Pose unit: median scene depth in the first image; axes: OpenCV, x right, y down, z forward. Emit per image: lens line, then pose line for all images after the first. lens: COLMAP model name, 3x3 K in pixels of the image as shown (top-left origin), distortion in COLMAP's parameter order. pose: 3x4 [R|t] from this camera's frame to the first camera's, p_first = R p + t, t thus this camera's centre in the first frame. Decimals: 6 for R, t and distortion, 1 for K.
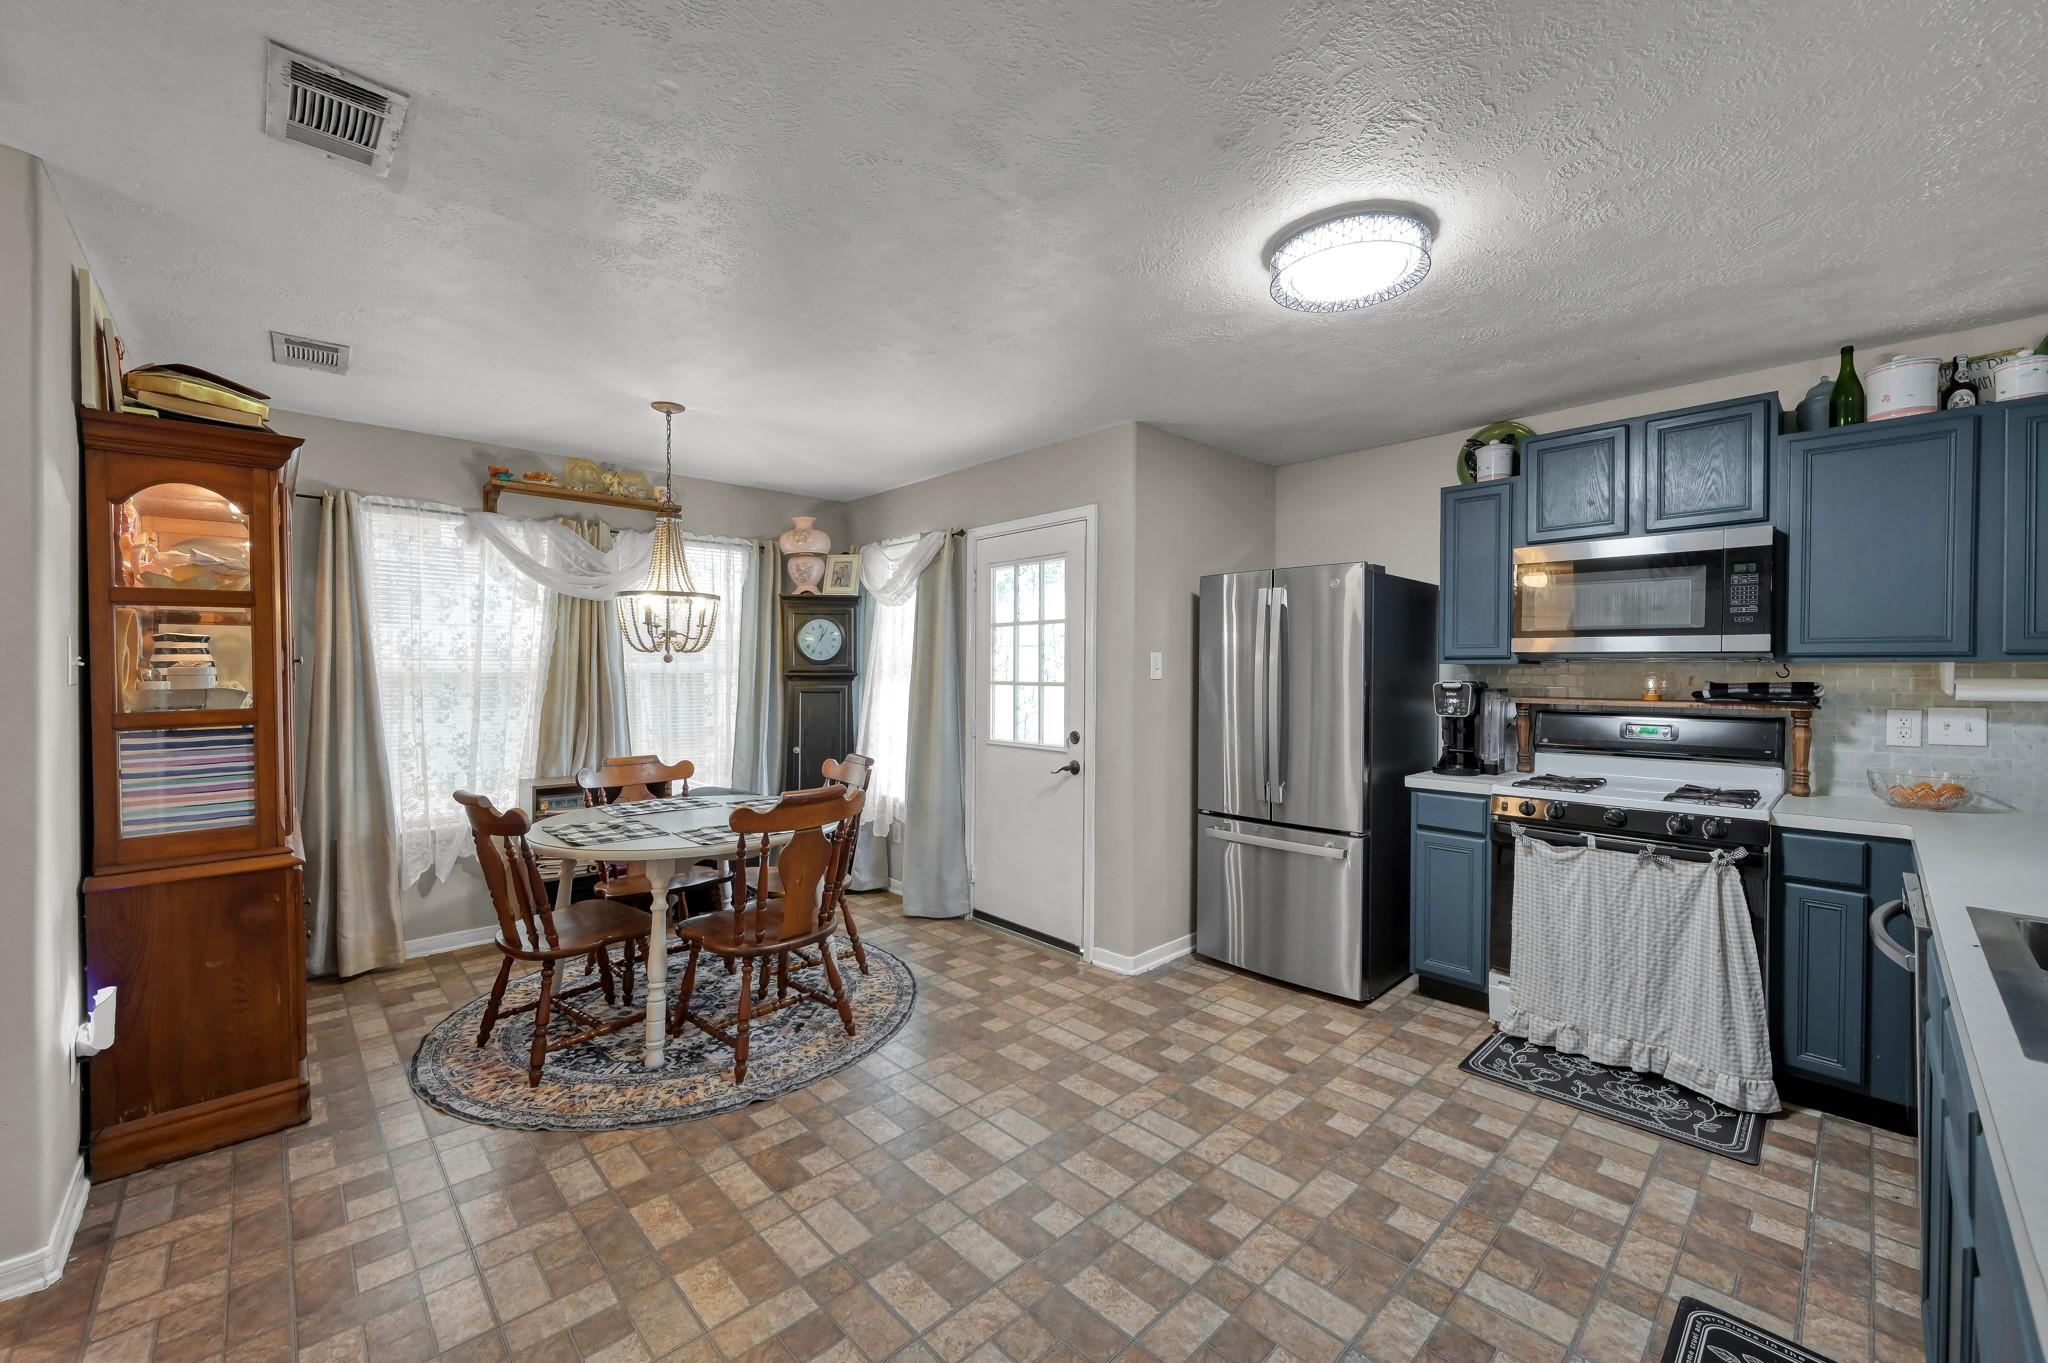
lens RADIAL K [[802.6, 0, 1020.9], [0, 802.6, 678.5], [0, 0, 1]] dist [-0.003653, 0.000540]
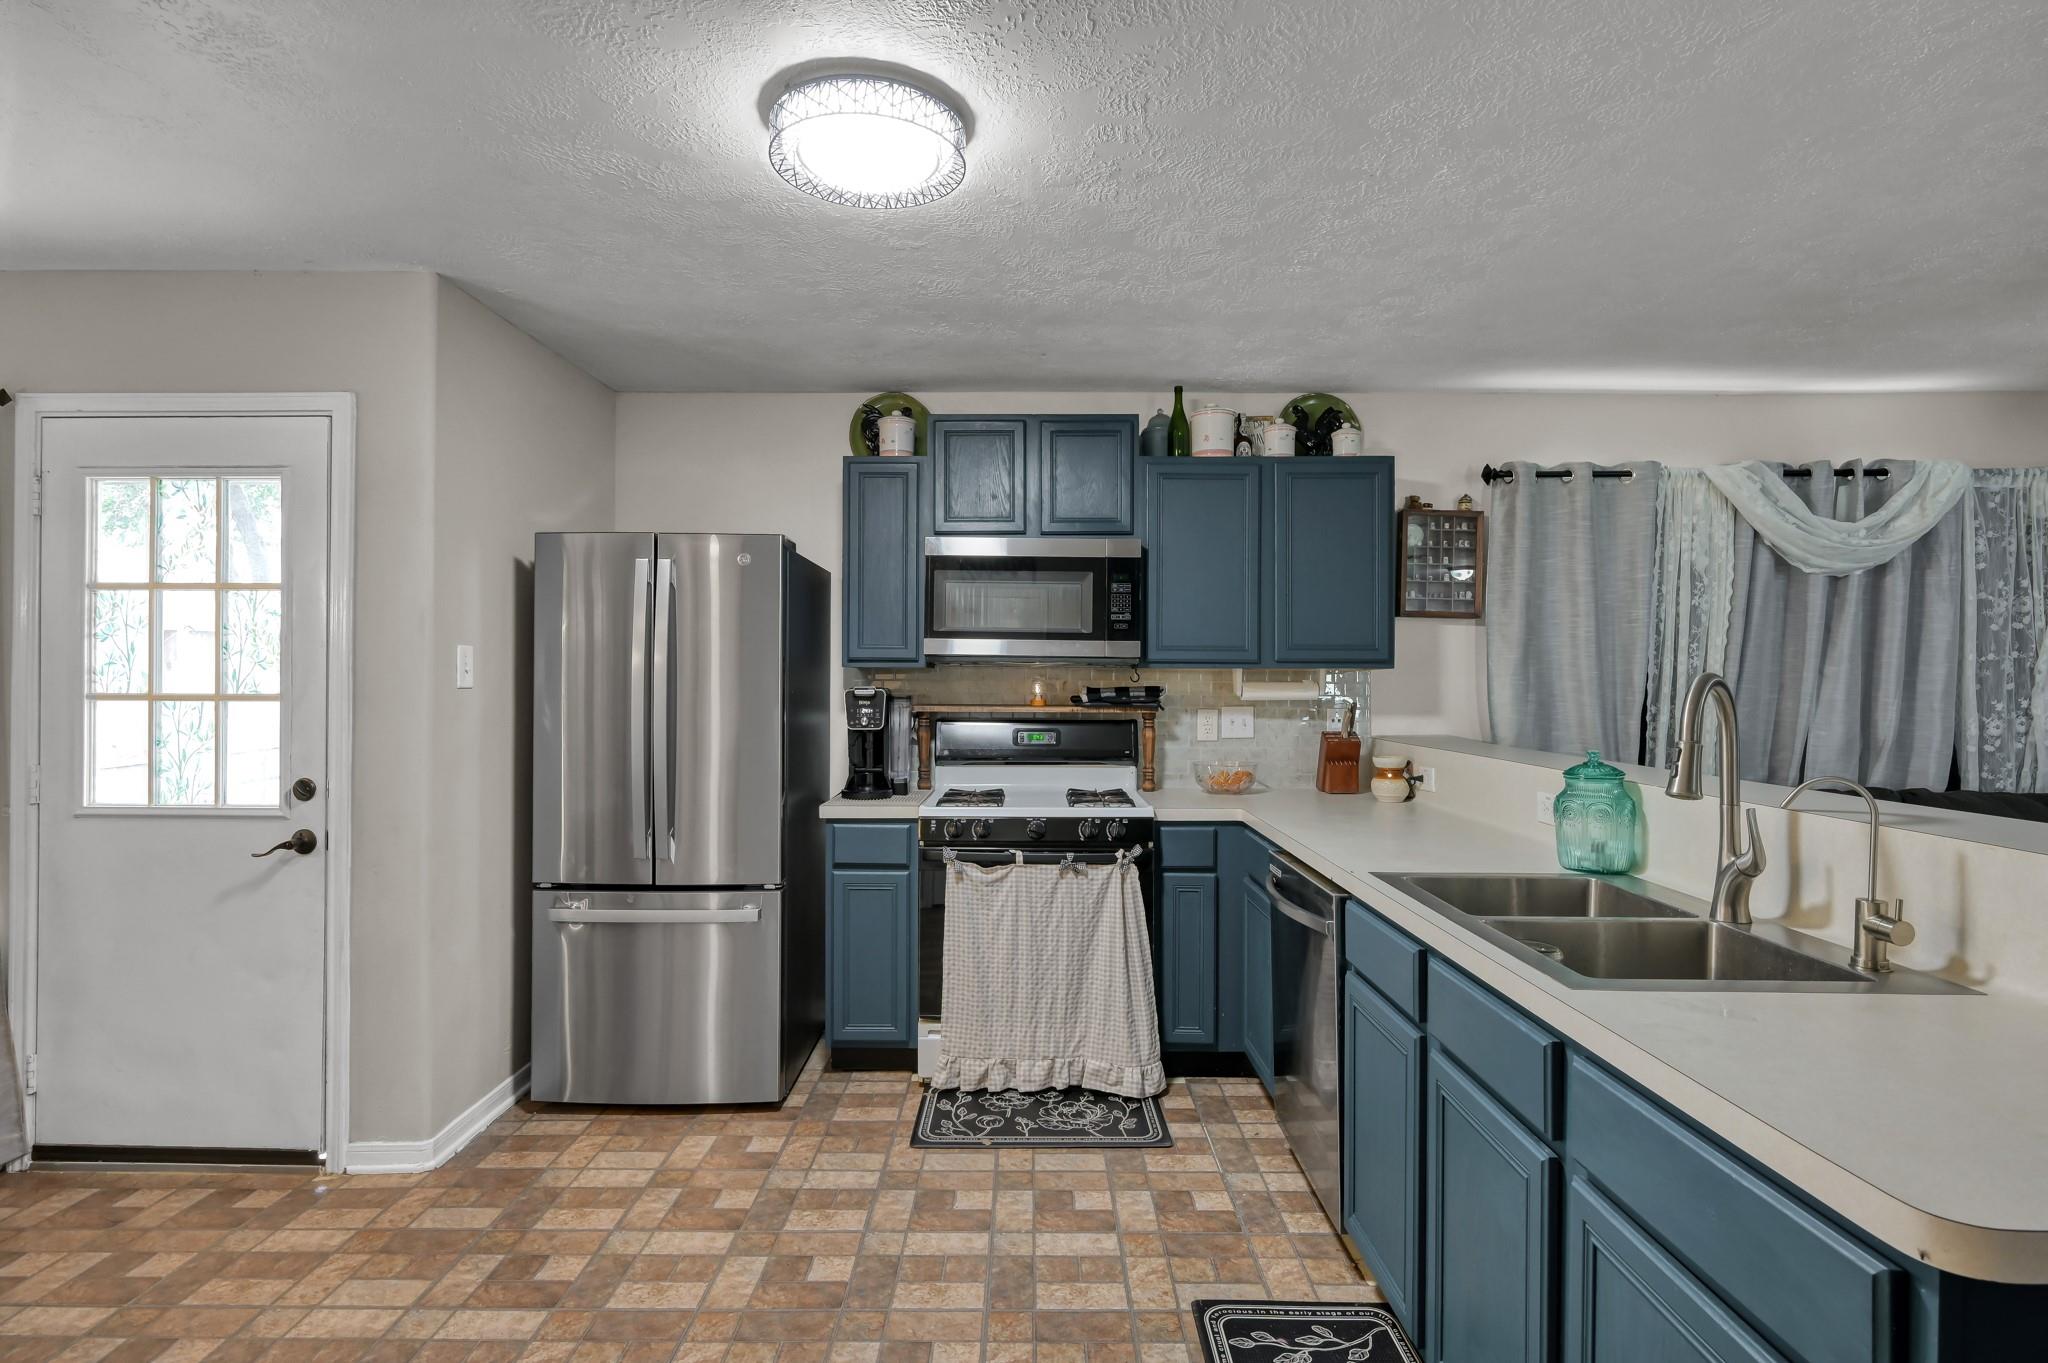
lens RADIAL K [[1029.0, 0, 1025.5], [0, 1029.0, 674.3], [0, 0, 1]] dist [-0.005000, 0.000056]
pose [[0.689198, 0.001917, 0.724570, -0.130898], [0.004831, 0.999962, -0.007241, -0.001812], [-0.724557, 0.008491, 0.689163, 0.138800]]
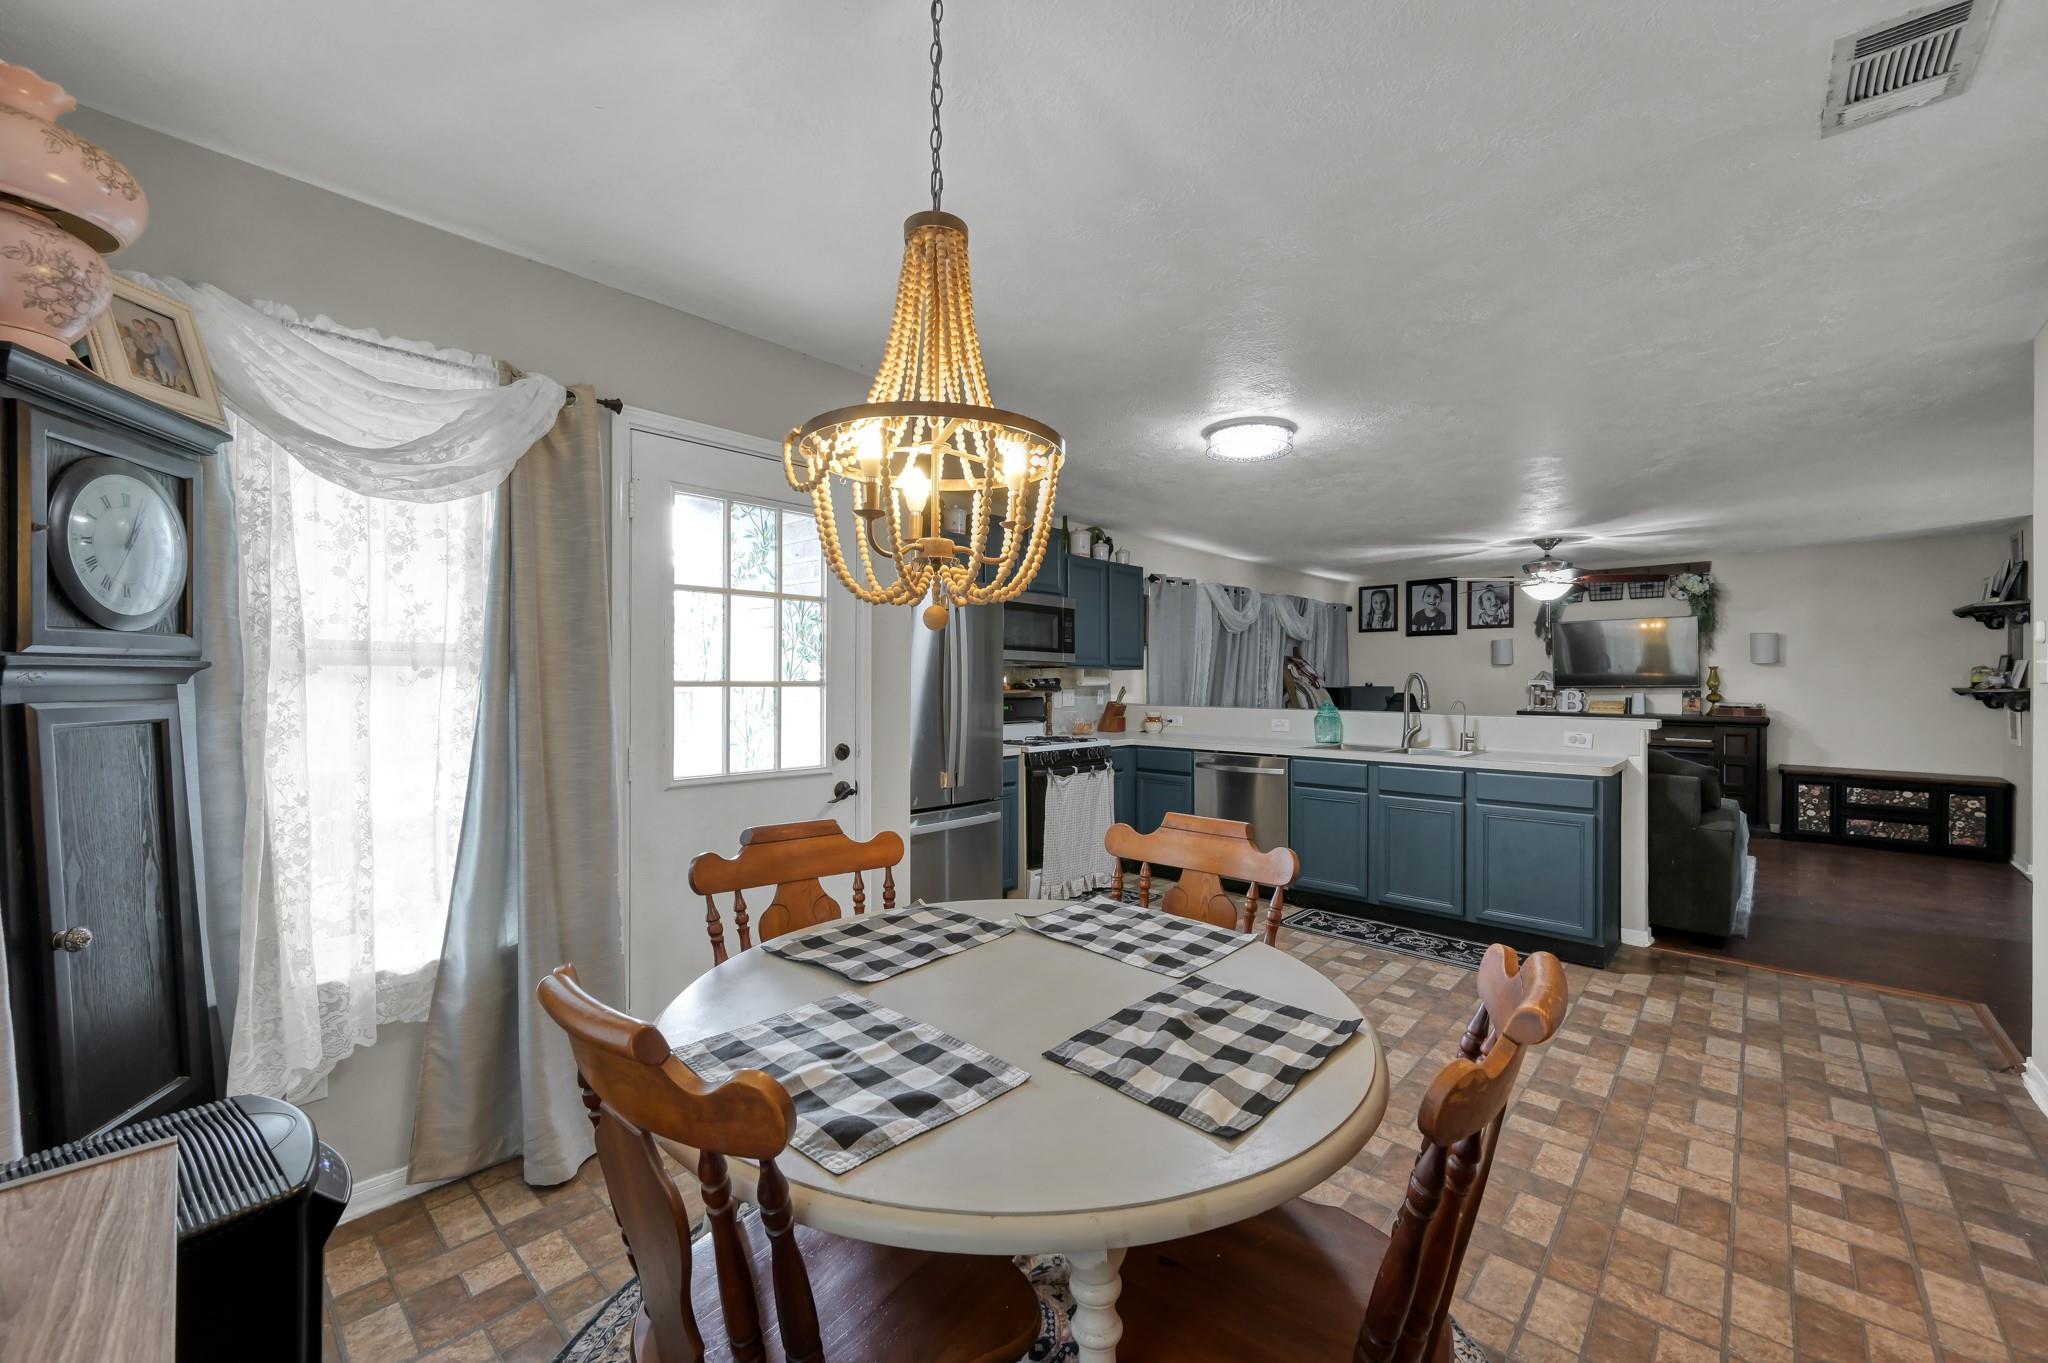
lens RADIAL K [[802.6, 0, 1021.3], [0, 802.6, 678.7], [0, 0, 1]] dist [-0.003653, 0.000540]
pose [[-0.065651, -0.001129, 0.997842, -0.859064], [0.003456, 0.999993, 0.001358, 0.002599], [-0.997837, 0.003537, -0.065647, 1.042283]]
